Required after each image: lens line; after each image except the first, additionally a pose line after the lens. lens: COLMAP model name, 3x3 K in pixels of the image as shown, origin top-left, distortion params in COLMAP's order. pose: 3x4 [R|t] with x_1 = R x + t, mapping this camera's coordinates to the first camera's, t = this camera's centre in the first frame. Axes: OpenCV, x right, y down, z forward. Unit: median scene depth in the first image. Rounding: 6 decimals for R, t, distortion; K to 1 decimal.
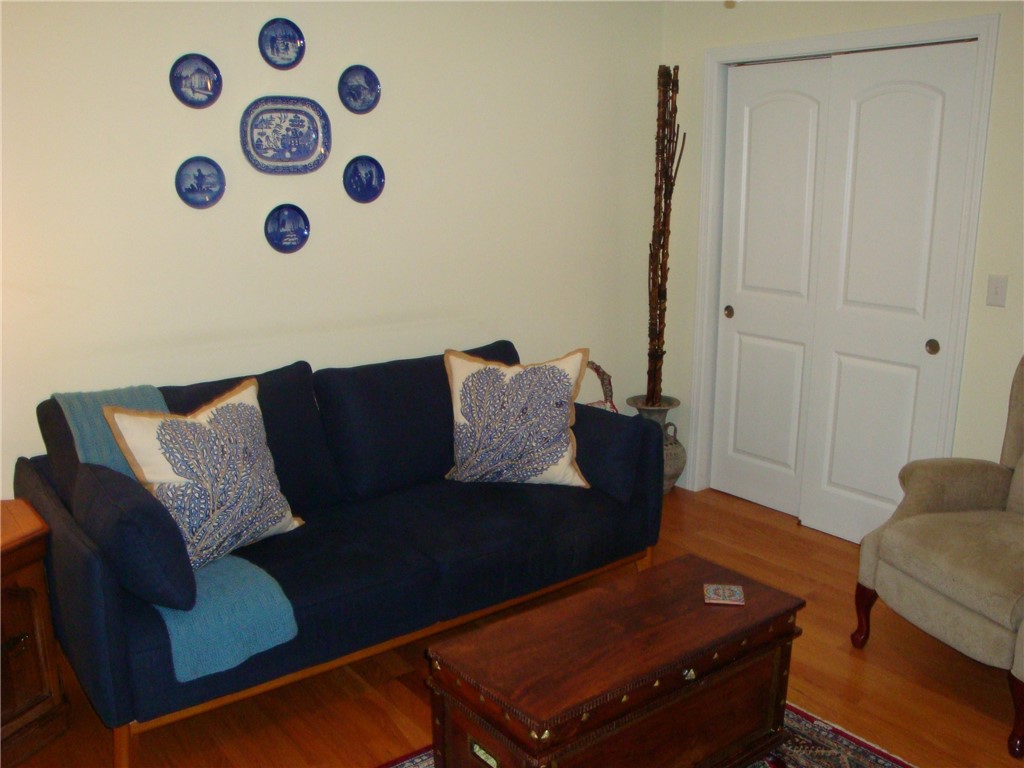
lens RADIAL K [[894.8, 0, 512.0], [0, 894.8, 384.0], [0, 0, 1]] dist [-0.181211, 0.178216]
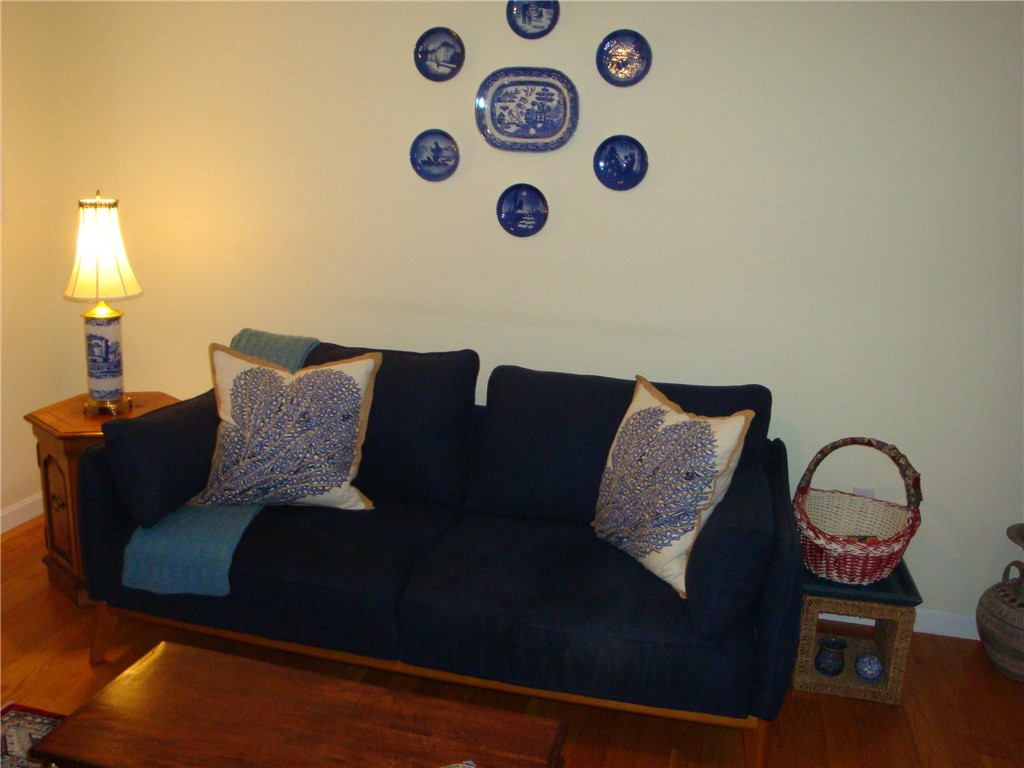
lens RADIAL K [[894.8, 0, 512.0], [0, 894.8, 384.0], [0, 0, 1]] dist [-0.181211, 0.178216]
pose [[0.623741, 0.214590, -0.751597, 0.494719], [-0.217393, 0.971263, 0.096895, -0.089860], [0.750791, 0.102954, 0.652467, 0.411908]]
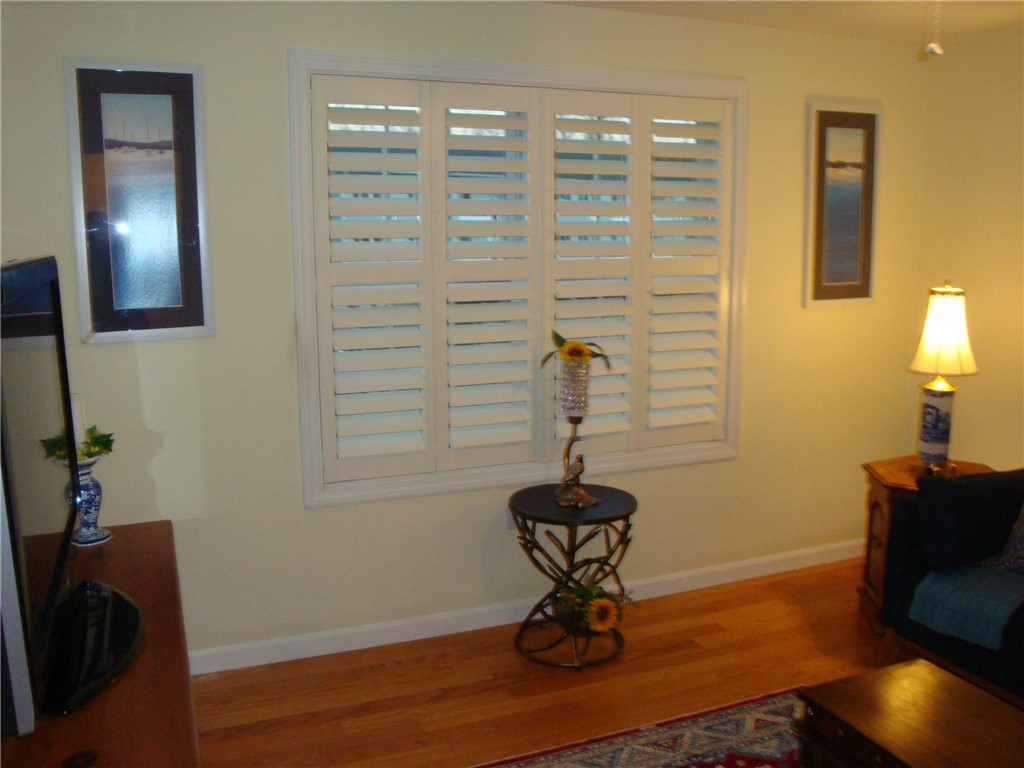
lens RADIAL K [[894.8, 0, 512.0], [0, 894.8, 384.0], [0, 0, 1]] dist [-0.181211, 0.178216]
pose [[-0.279022, 0.150319, -0.948447, 0.660126], [-0.209213, 0.954432, 0.212815, -0.097326], [0.937218, 0.257807, -0.234859, 0.437853]]
